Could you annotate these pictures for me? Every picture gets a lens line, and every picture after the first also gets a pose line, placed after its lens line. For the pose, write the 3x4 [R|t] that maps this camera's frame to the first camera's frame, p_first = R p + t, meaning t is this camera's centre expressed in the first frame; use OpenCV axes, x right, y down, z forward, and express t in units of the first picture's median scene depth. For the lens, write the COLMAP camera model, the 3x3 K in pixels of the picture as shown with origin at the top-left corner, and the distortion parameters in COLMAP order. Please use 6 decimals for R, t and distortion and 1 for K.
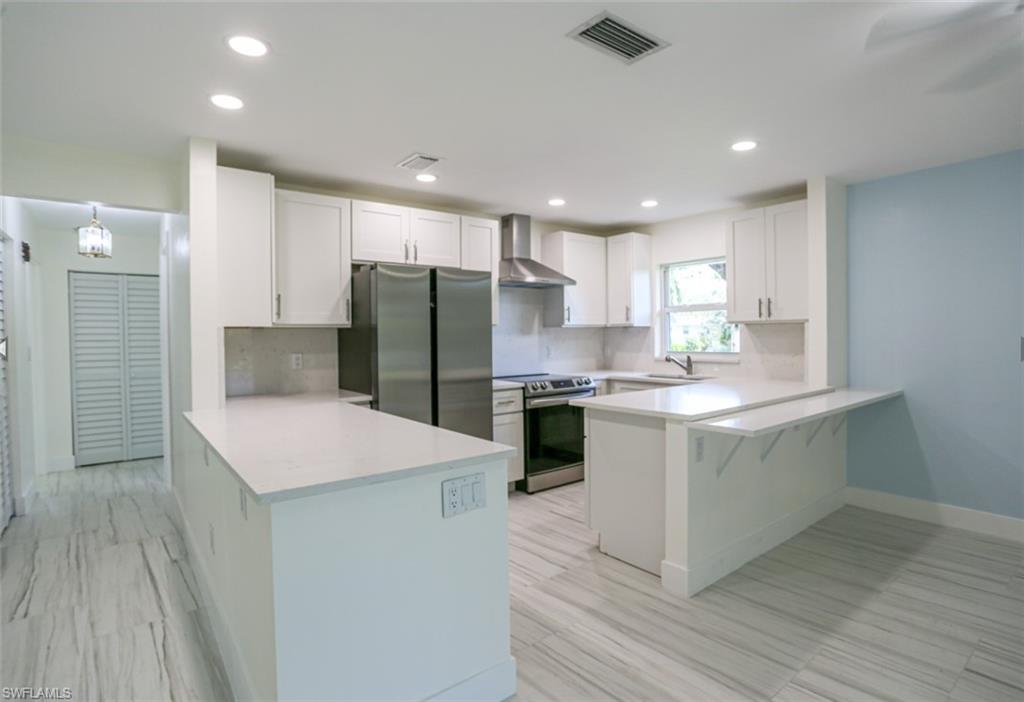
lens RADIAL K [[532.5, 0, 521.8], [0, 532.5, 341.5], [0, 0, 1]] dist [-0.036089, 0.001705]
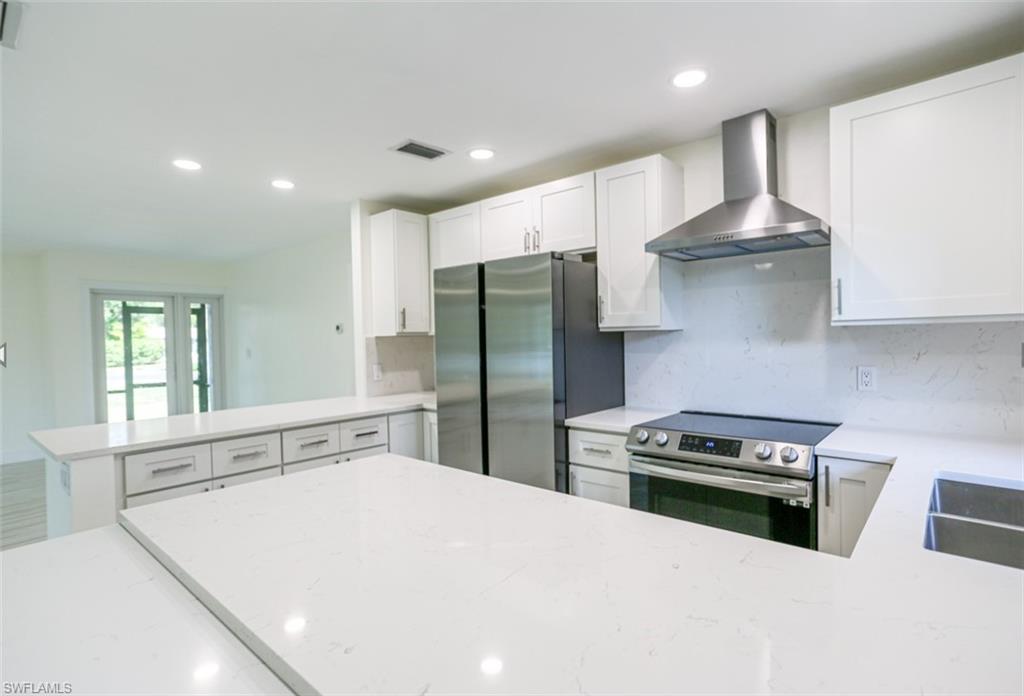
lens RADIAL K [[525.3, 0, 525.2], [0, 525.3, 341.3], [0, 0, 1]] dist [-0.041221, 0.040530]
pose [[0.155318, 0.022381, -0.987611, 0.555730], [0.002572, 0.999731, 0.023060, -0.029628], [0.987861, -0.006122, 0.155218, 0.802192]]
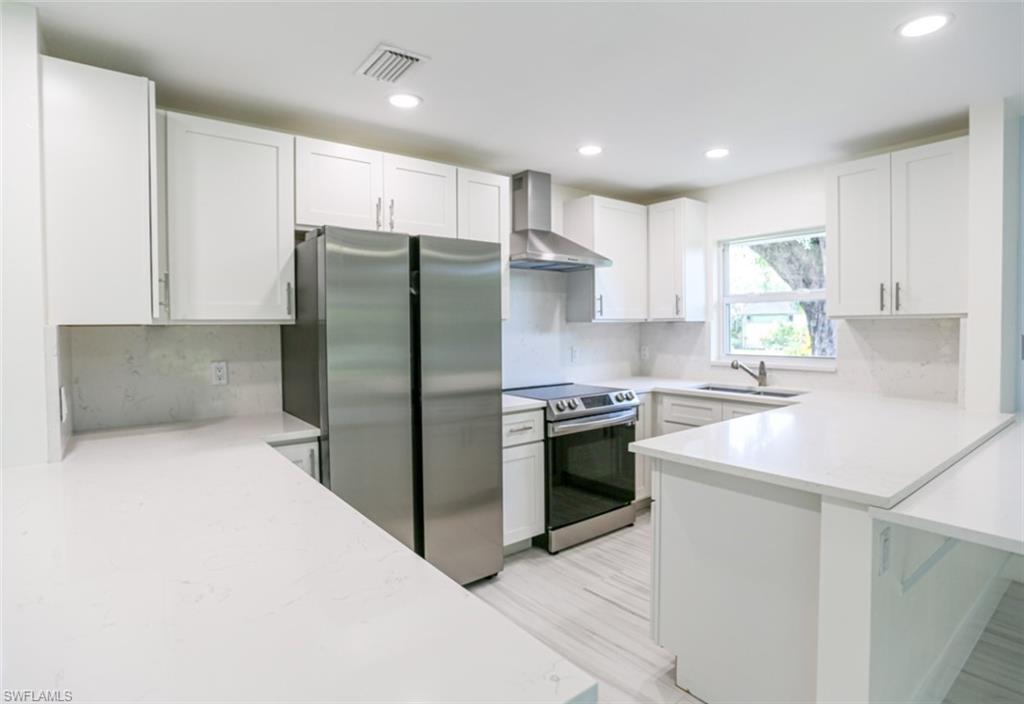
lens RADIAL K [[537.6, 0, 514.4], [0, 537.6, 340.8], [0, 0, 1]] dist [-0.048649, 0.039803]
pose [[0.999829, 0.002023, -0.018408, -0.024341], [-0.001760, 0.999897, 0.014251, -0.013618], [0.018435, -0.014216, 0.999729, 0.278855]]
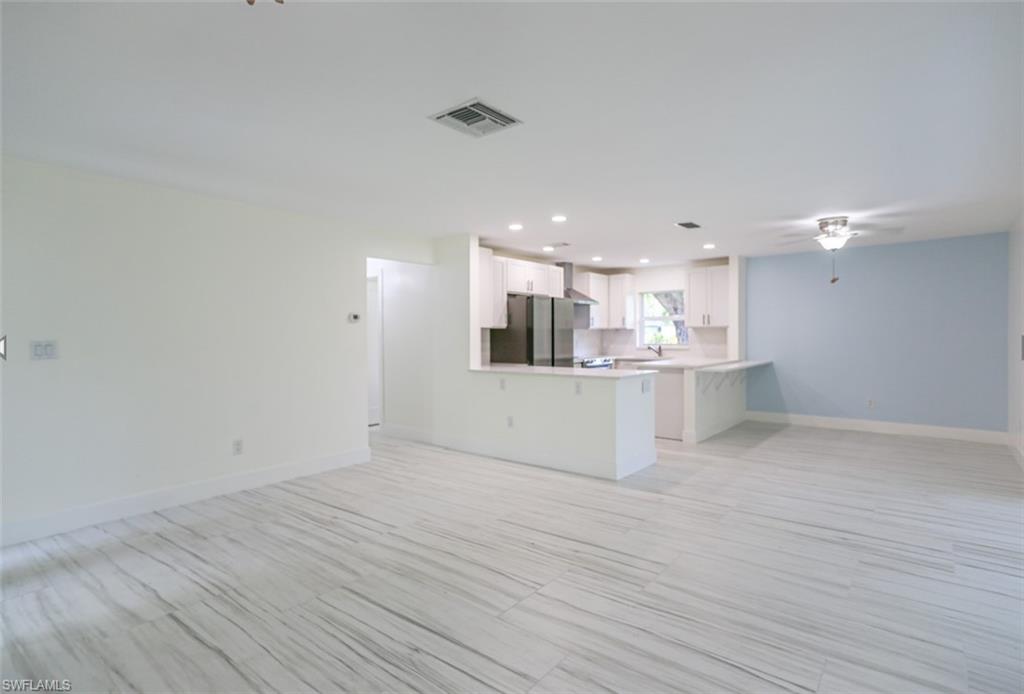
lens RADIAL K [[525.3, 0, 525.2], [0, 525.3, 340.3], [0, 0, 1]] dist [-0.041221, 0.040530]
pose [[0.977114, 0.001545, 0.212709, -0.559576], [-0.000003, 0.999974, -0.007250, 0.024077], [-0.212715, 0.007084, 0.977089, -0.679435]]
